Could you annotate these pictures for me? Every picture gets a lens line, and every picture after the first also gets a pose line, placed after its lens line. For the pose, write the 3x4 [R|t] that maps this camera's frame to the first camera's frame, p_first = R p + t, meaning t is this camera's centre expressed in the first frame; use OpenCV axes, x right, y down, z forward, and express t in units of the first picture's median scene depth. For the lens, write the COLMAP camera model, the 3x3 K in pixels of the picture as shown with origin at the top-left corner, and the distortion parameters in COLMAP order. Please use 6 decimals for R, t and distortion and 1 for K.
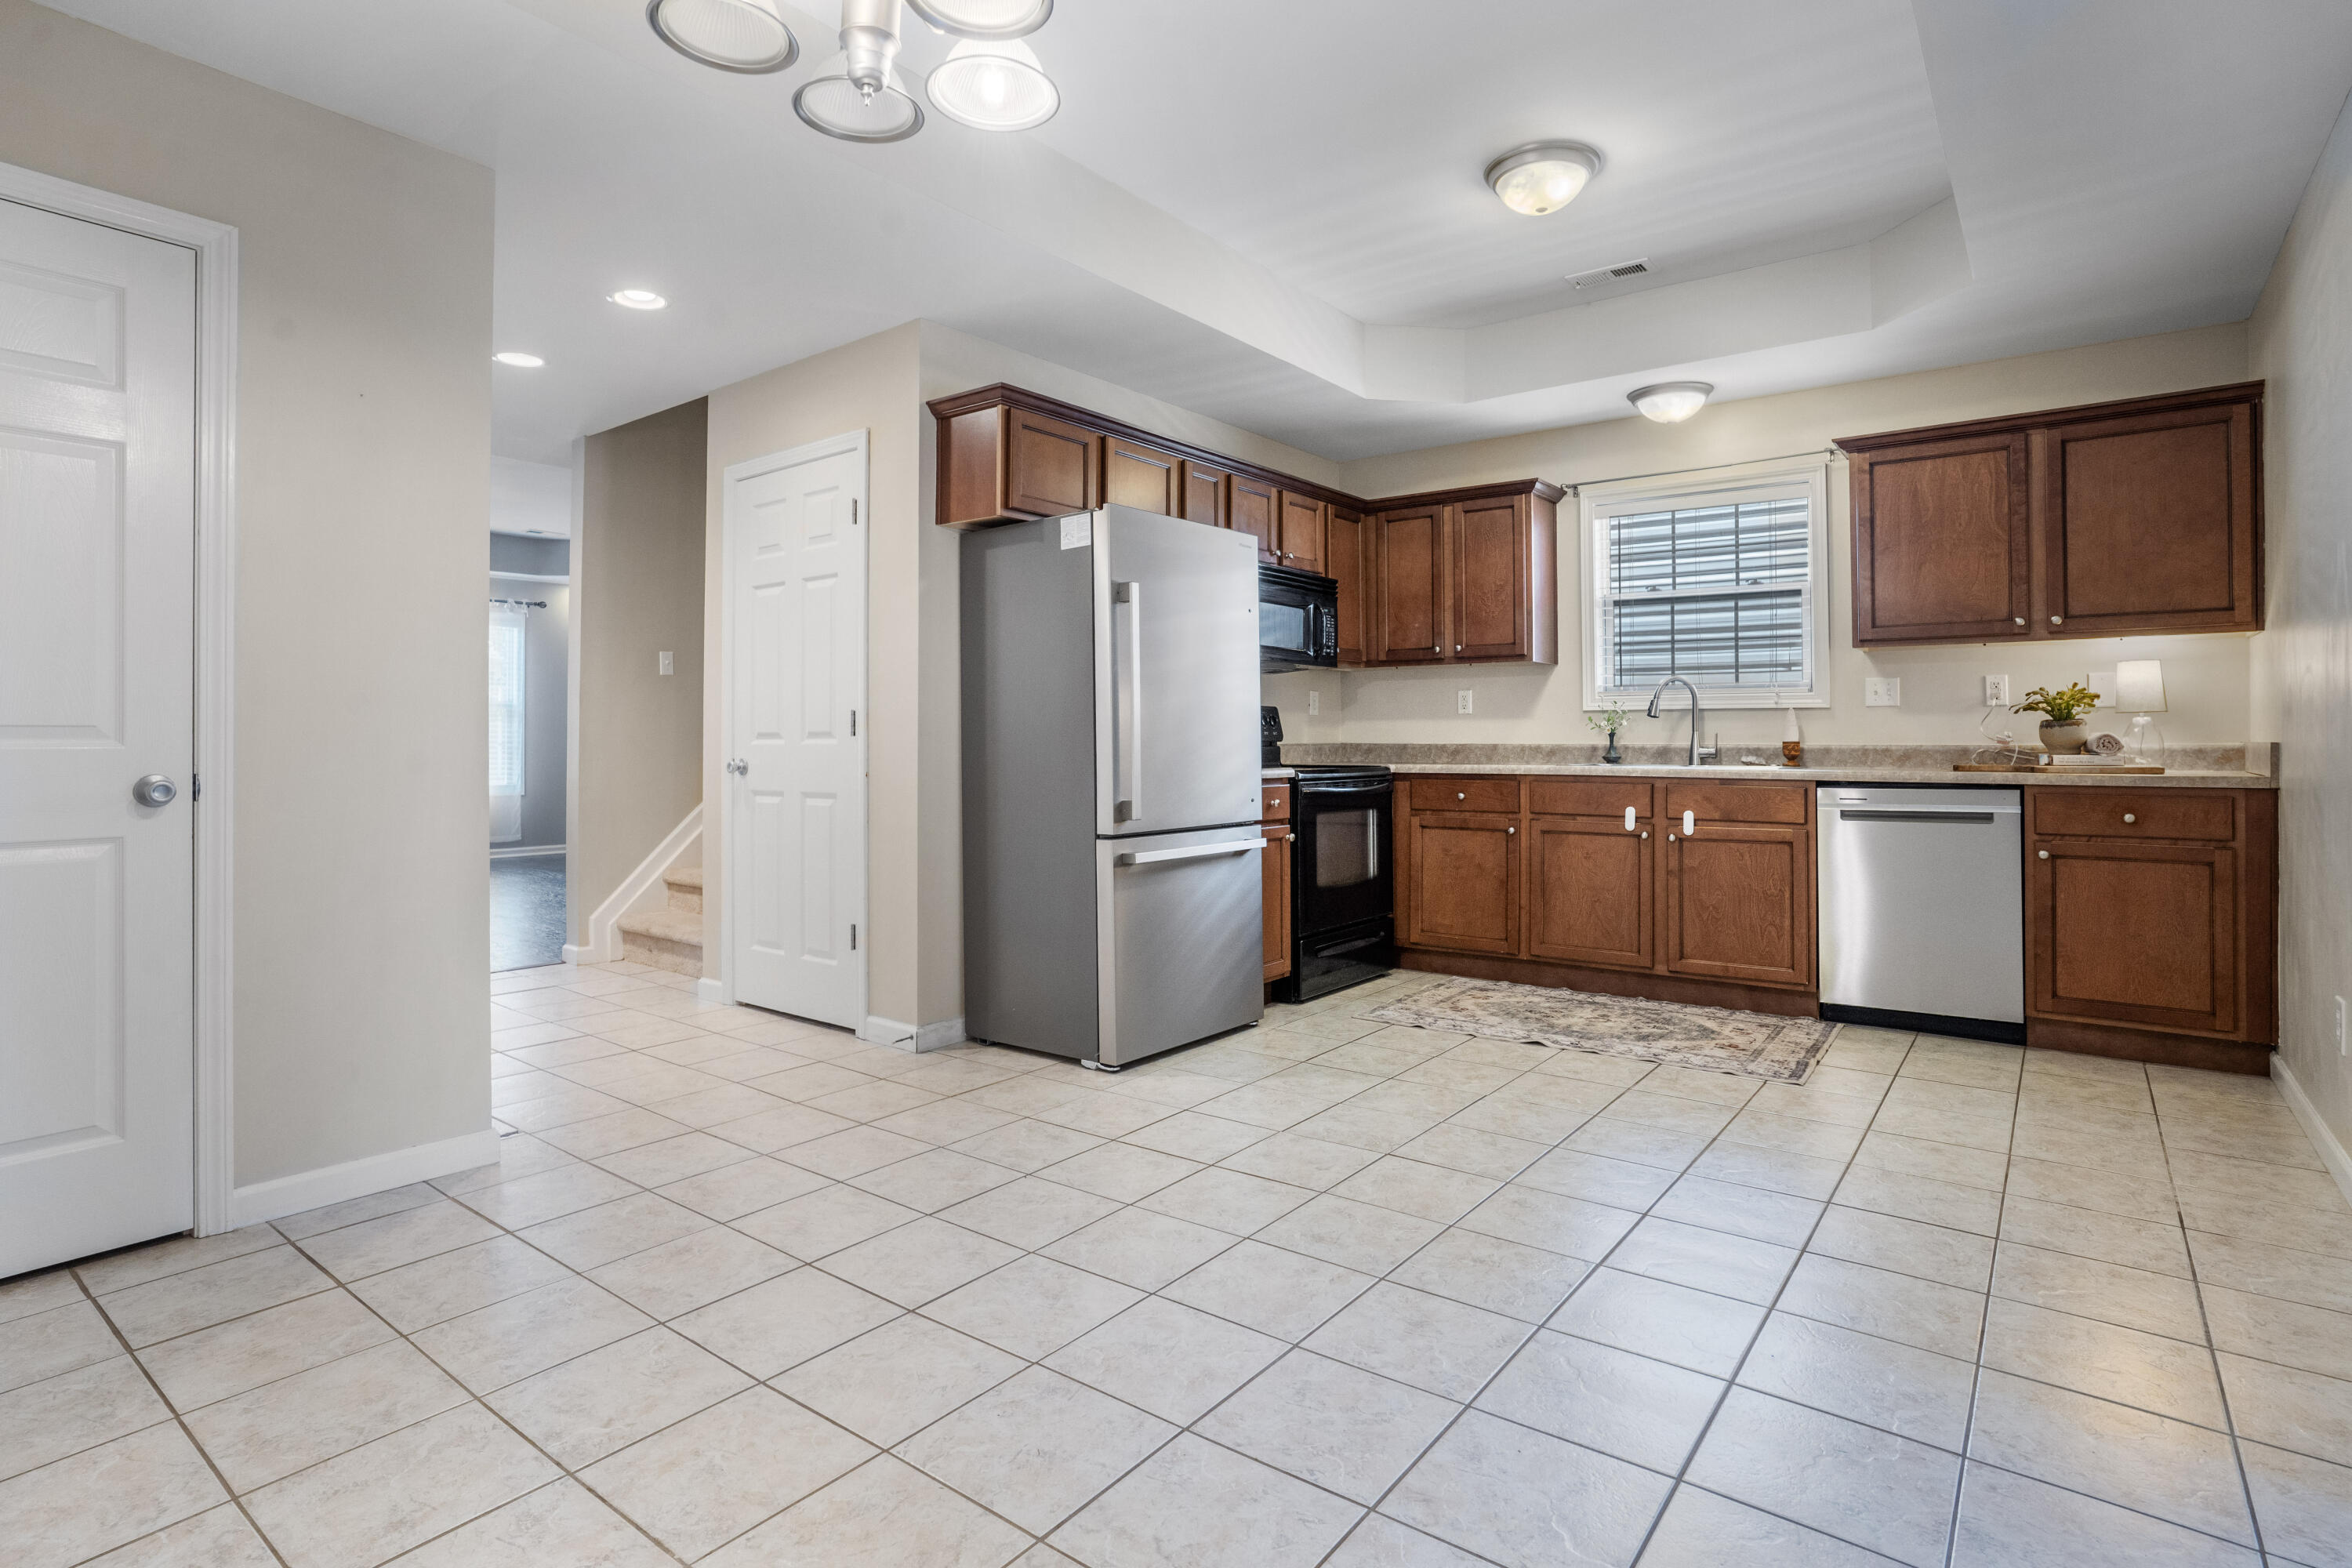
lens RADIAL K [[1188.8, 0, 1166.7], [0, 1188.8, 753.4], [0, 0, 1]] dist [-0.072178, 0.039277]
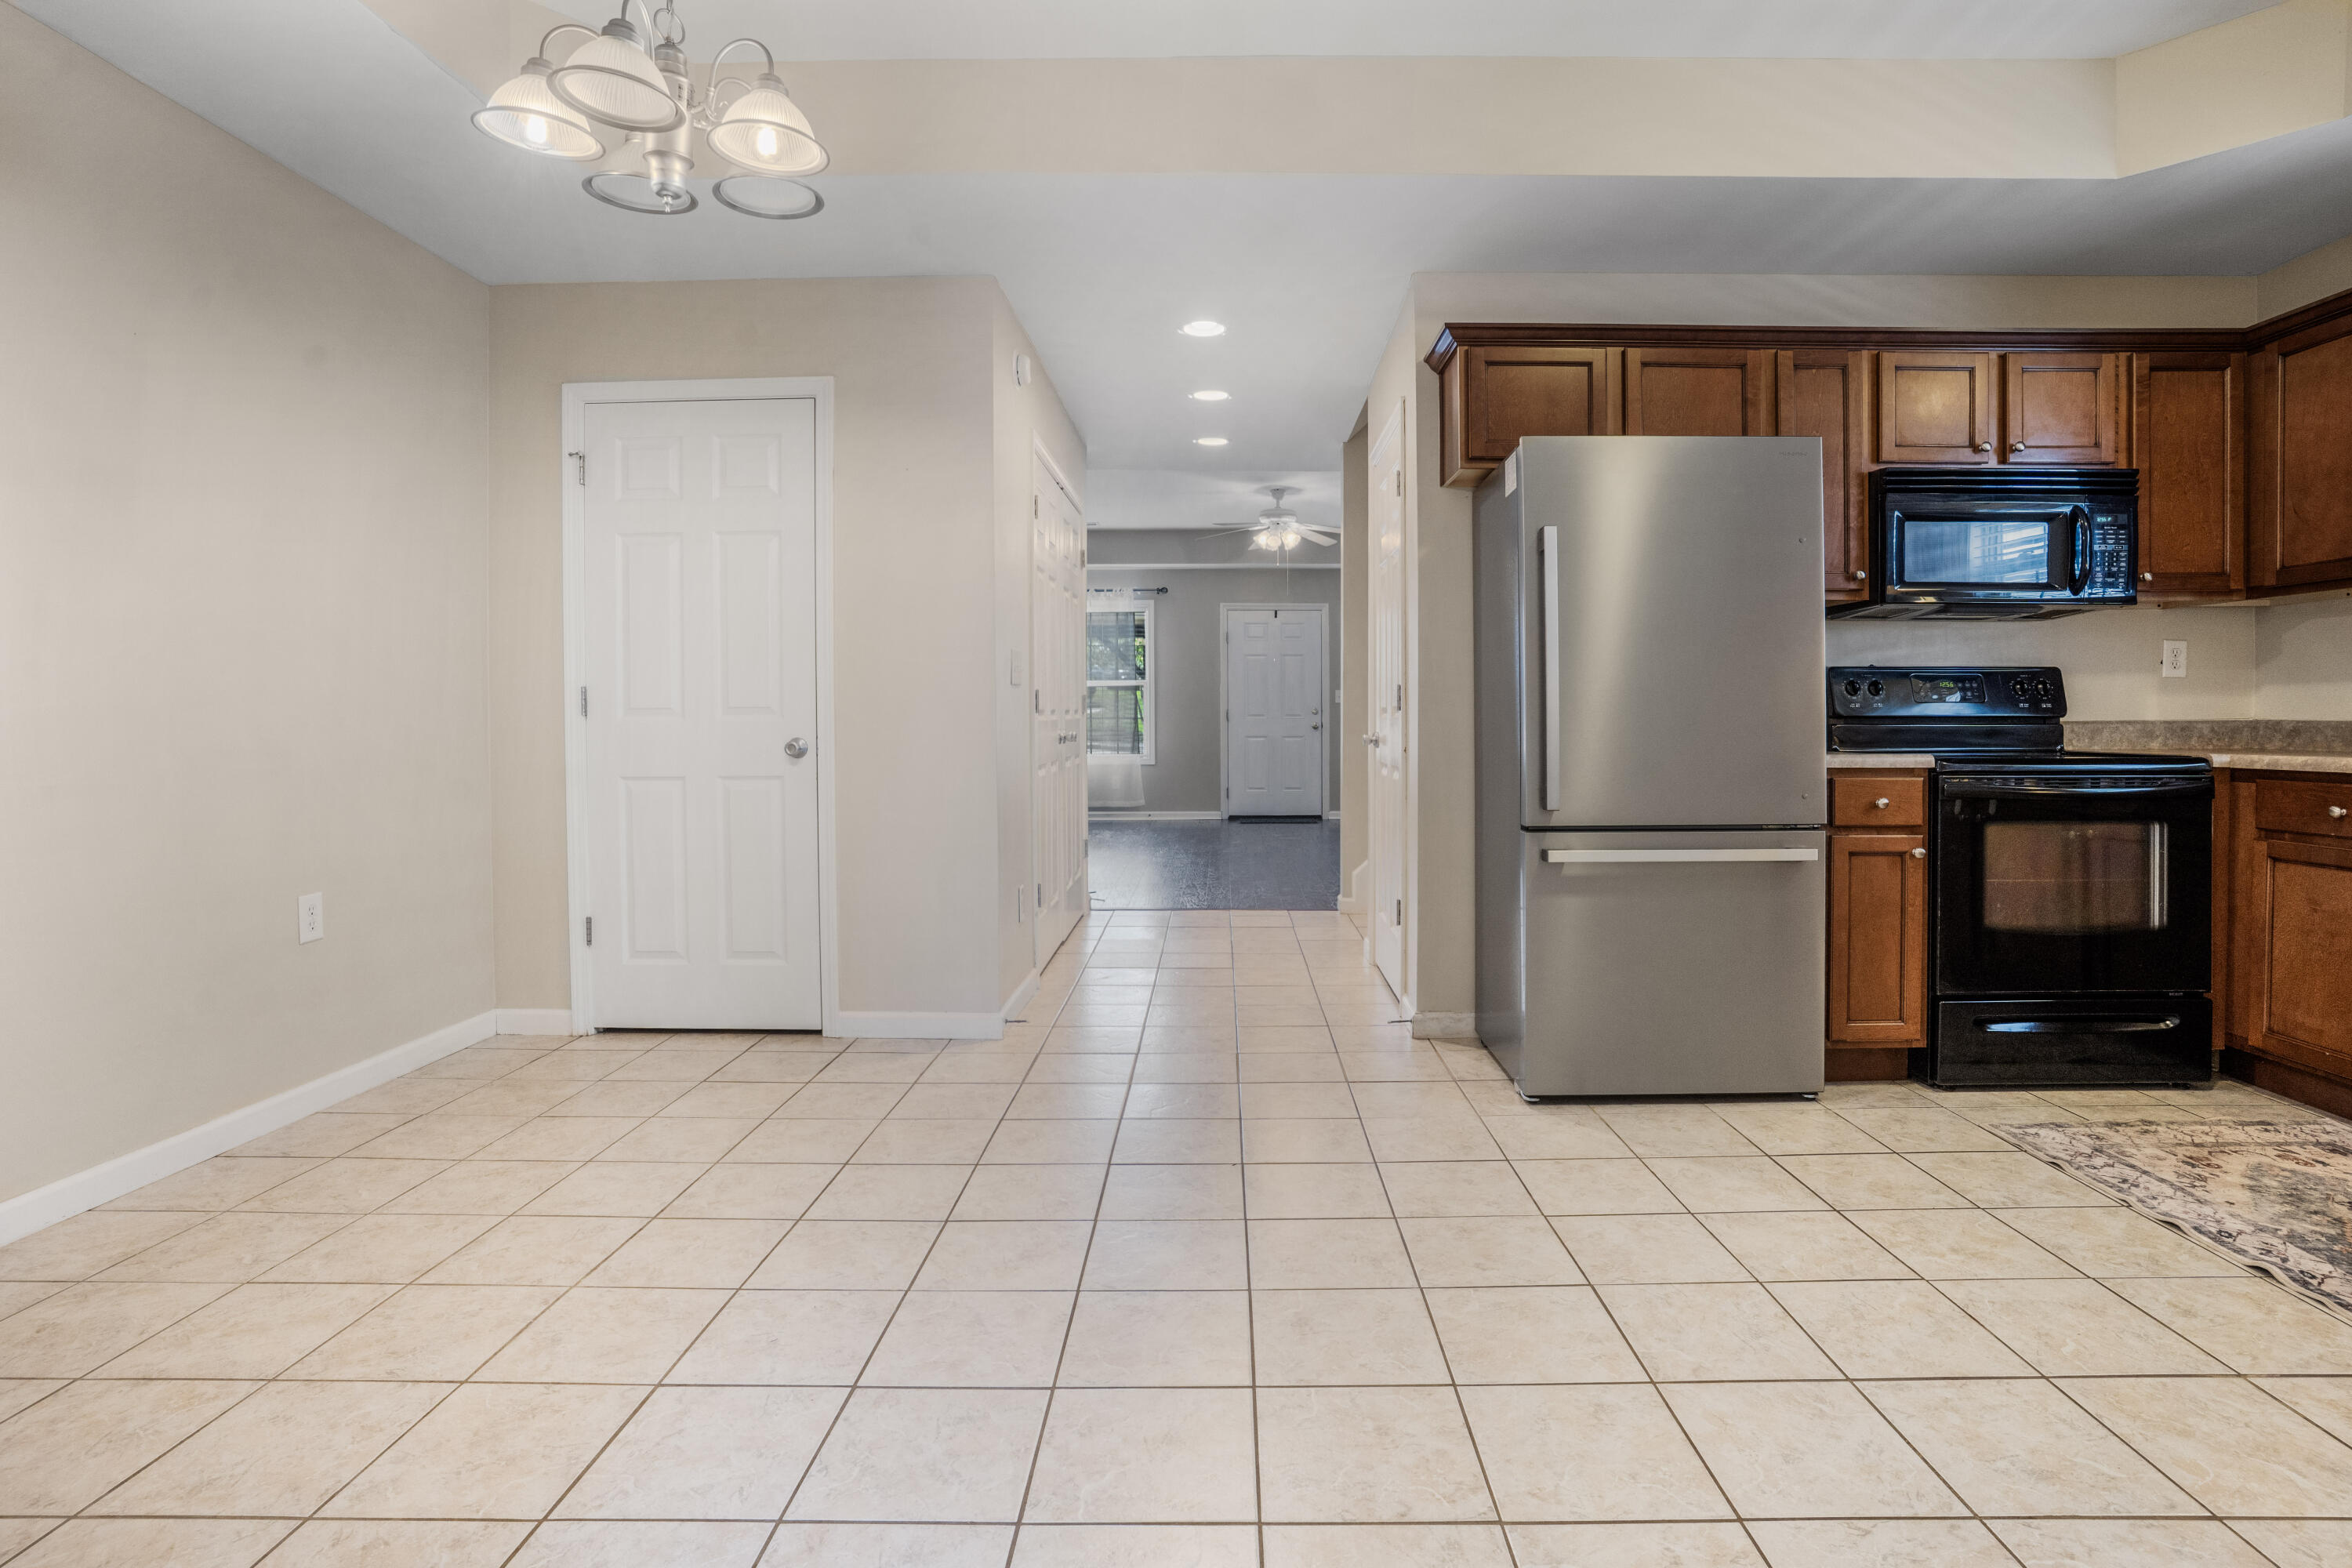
lens RADIAL K [[1170.2, 0, 1180.8], [0, 1170.2, 752.1], [0, 0, 1]] dist [-0.073599, 0.037486]
pose [[0.608757, 0.023221, -0.793017, 0.358019], [-0.006655, 0.999686, 0.024164, -0.002601], [0.793329, -0.009433, 0.608721, 0.226136]]
